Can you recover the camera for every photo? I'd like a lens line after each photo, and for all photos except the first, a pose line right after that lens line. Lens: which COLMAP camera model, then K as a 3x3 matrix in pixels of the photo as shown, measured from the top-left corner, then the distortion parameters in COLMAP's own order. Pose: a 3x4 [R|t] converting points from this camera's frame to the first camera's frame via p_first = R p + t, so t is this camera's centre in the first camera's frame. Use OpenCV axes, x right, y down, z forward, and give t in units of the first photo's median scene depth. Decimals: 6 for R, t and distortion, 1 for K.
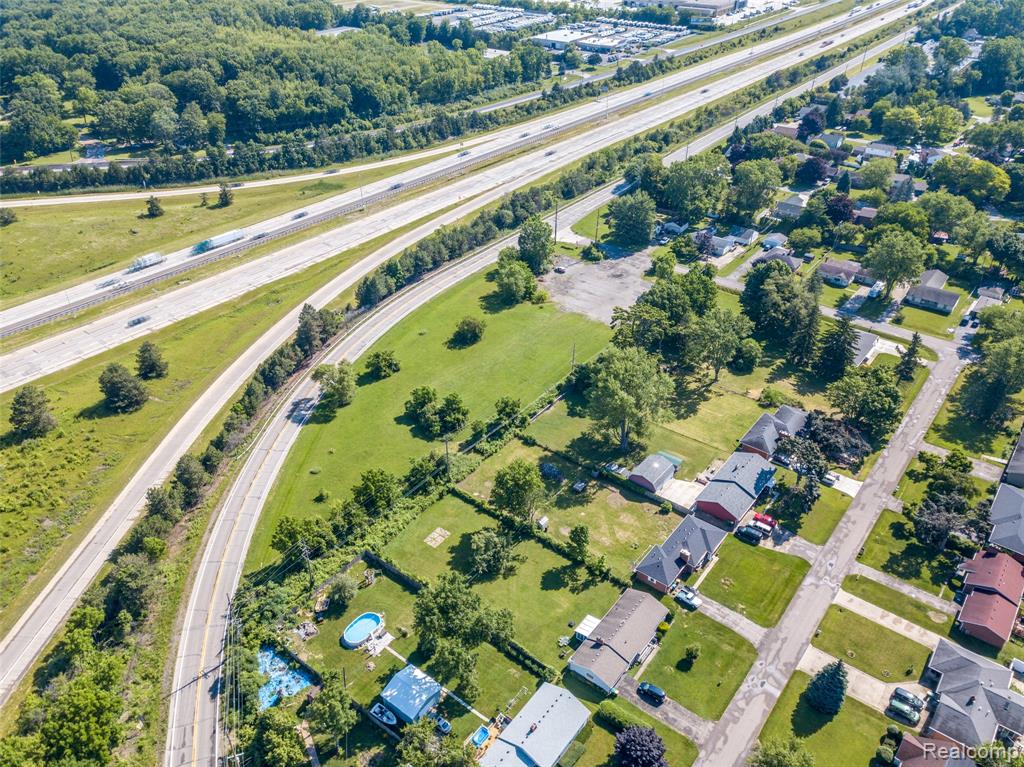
lens RADIAL K [[783.5, 0, 503.2], [0, 783.5, 389.1], [0, 0, 1]] dist [0.016474, -0.000398]
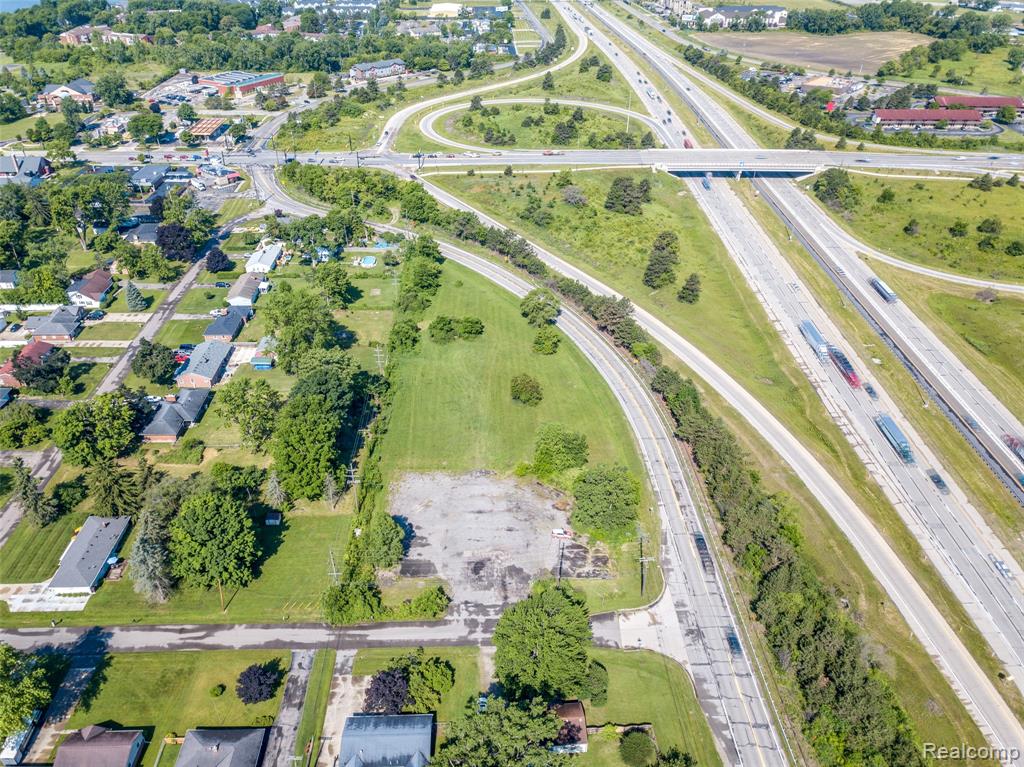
lens RADIAL K [[781.1, 0, 502.7], [0, 781.1, 384.3], [0, 0, 1]] dist [0.028244, -0.001691]
pose [[-0.770924, 0.340223, -0.538446, 0.406396], [-0.353835, 0.474160, 0.806209, -0.700186], [0.529601, 0.812047, -0.245159, 1.038430]]
